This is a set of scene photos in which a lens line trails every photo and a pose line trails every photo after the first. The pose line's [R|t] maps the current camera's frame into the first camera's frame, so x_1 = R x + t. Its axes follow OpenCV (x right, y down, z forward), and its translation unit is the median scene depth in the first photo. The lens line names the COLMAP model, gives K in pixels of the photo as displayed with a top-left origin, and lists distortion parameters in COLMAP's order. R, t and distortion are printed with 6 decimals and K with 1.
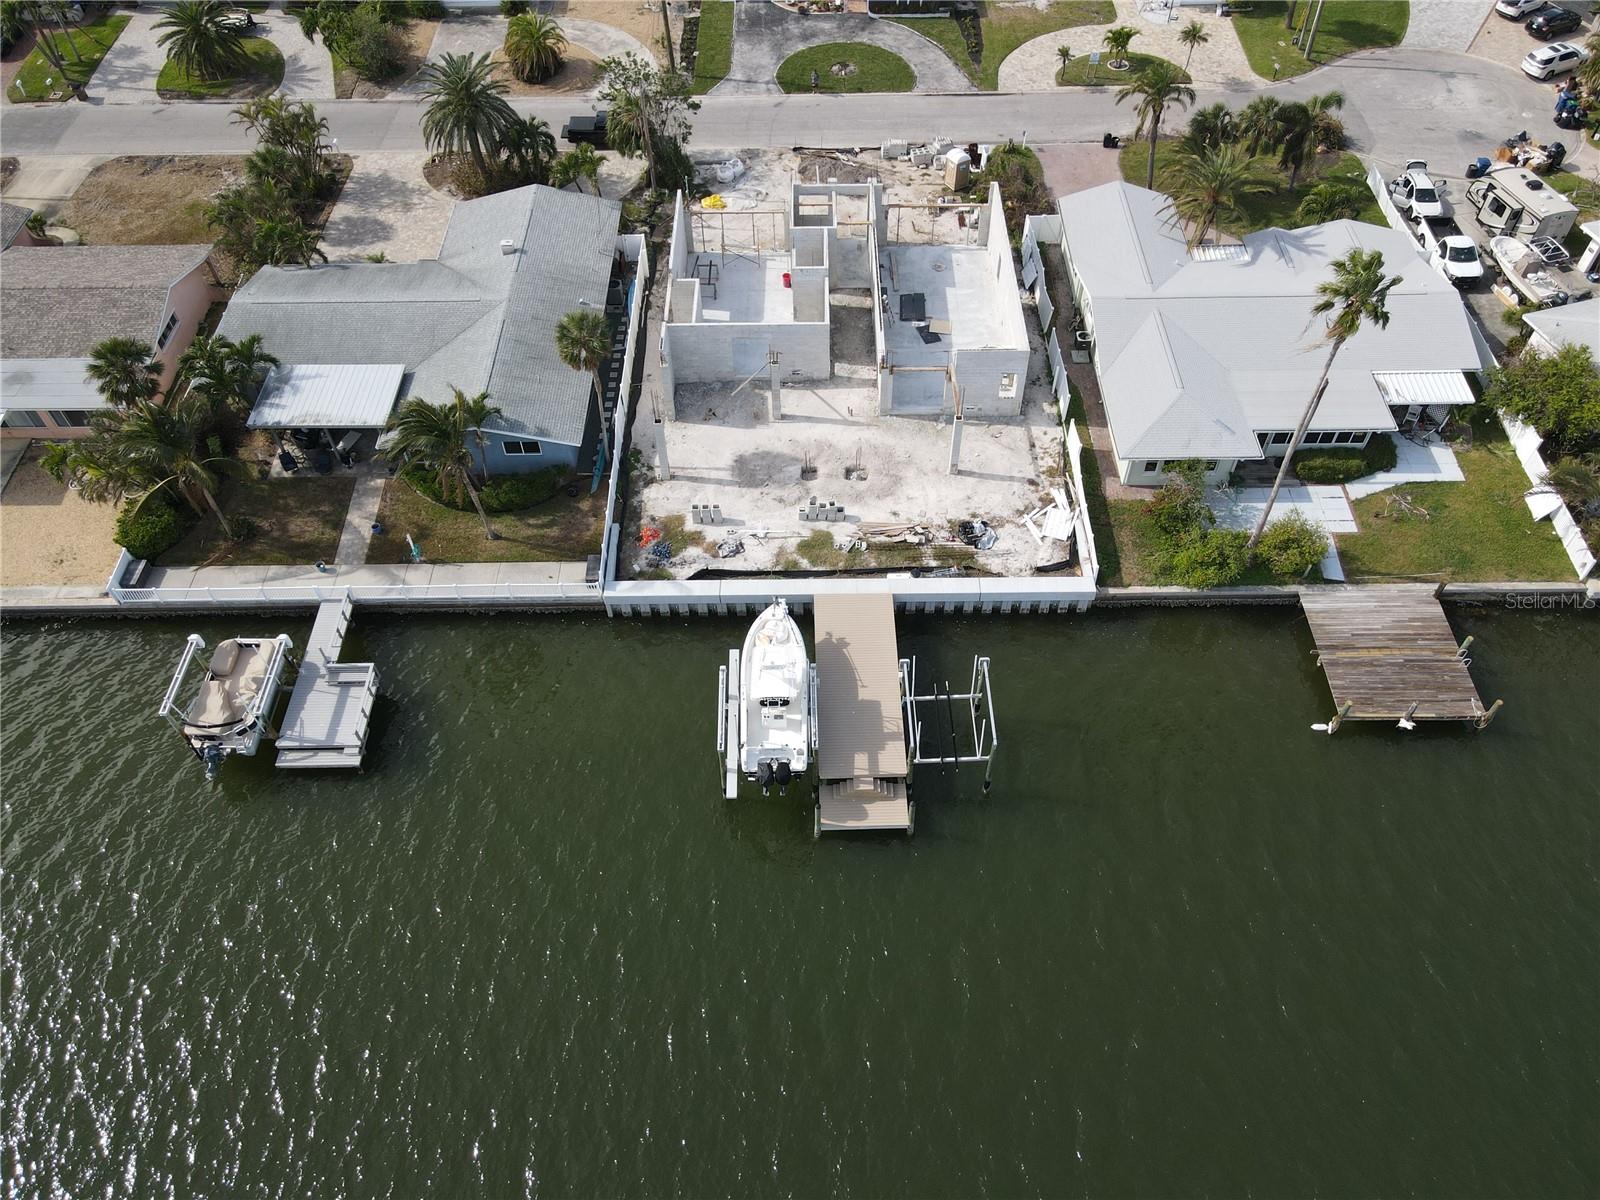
lens RADIAL K [[1175.0, 0, 804.5], [0, 1175.0, 602.1], [0, 0, 1]] dist [0.005645, 0.025286]
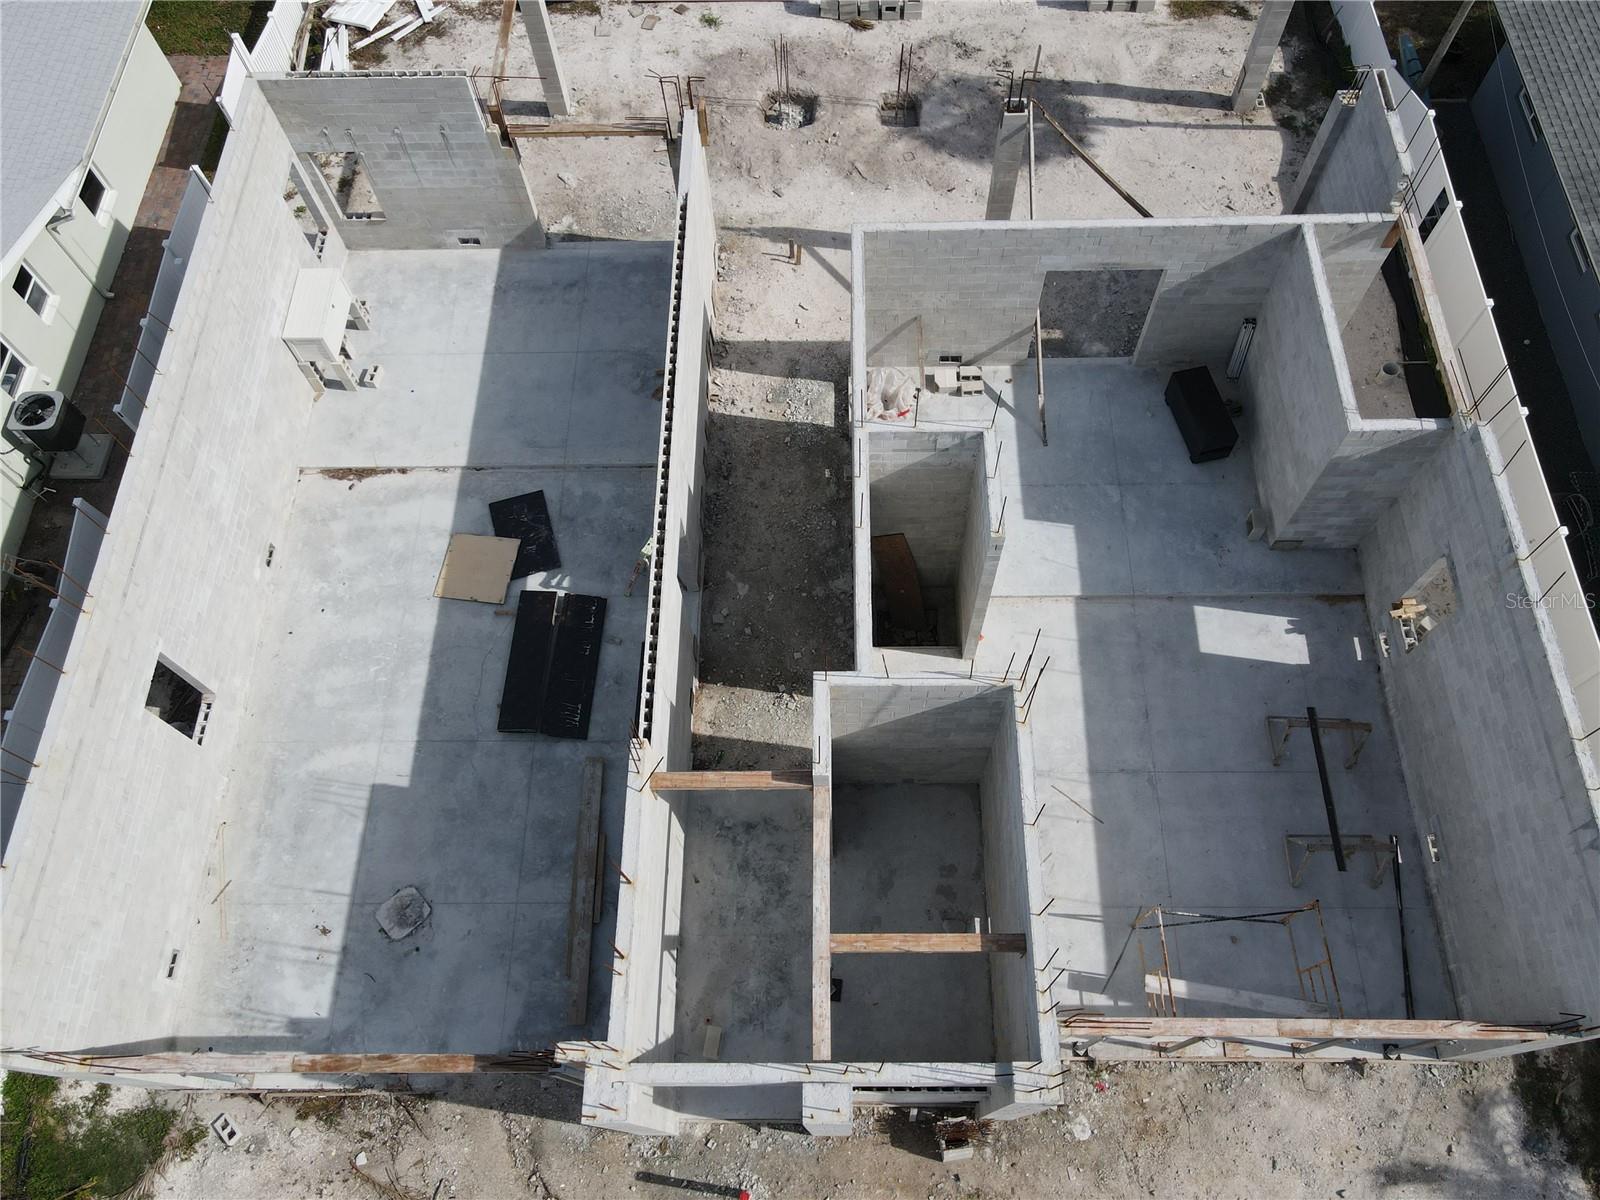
lens RADIAL K [[1175.0, 0, 812.1], [0, 1175.0, 599.9], [0, 0, 1]] dist [0.005645, 0.025286]
pose [[-0.999452, 0.007457, 0.032250, 0.023877], [0.026234, -0.415669, 0.909138, -0.586134], [0.020185, 0.909485, 0.415245, 1.018396]]
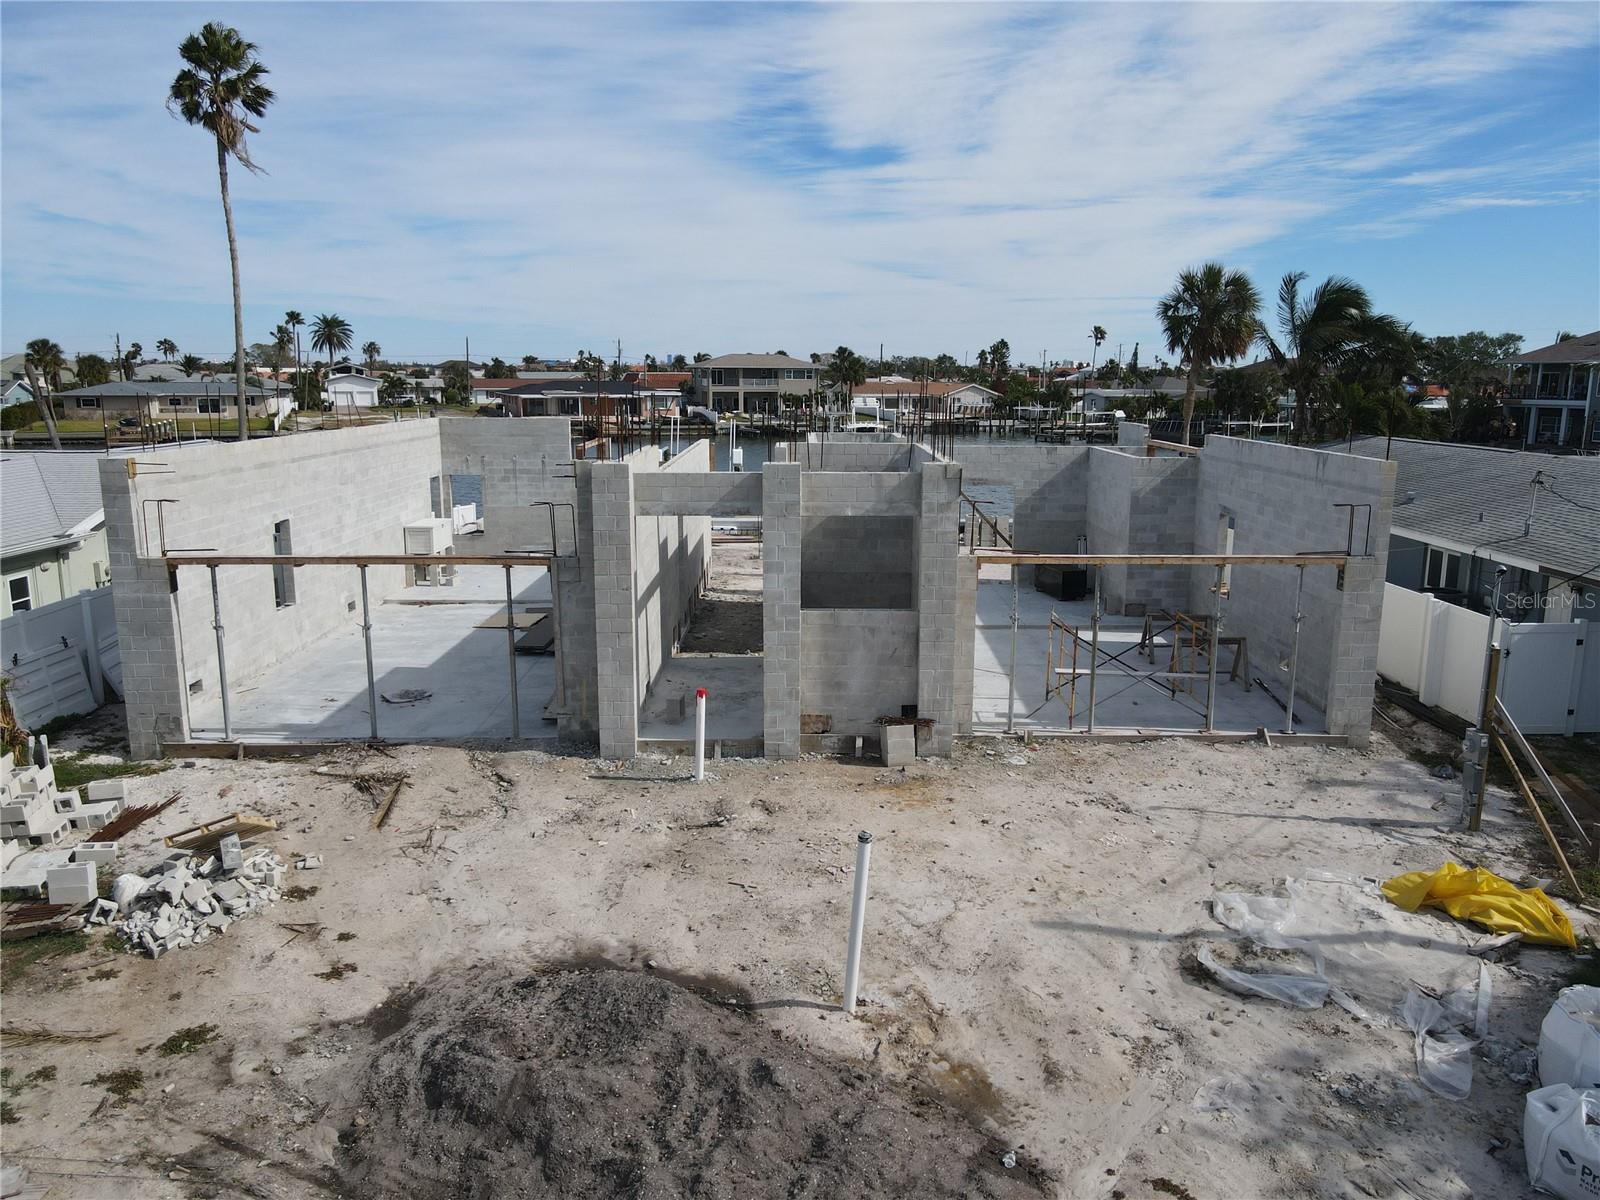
lens RADIAL K [[1175.0, 0, 815.0], [0, 1175.0, 600.6], [0, 0, 1]] dist [0.005645, 0.025286]
pose [[-0.999961, 0.003959, -0.007929, 0.023116], [-0.005116, 0.472772, 0.881170, -0.662116], [0.007237, 0.881176, -0.472734, 1.354703]]
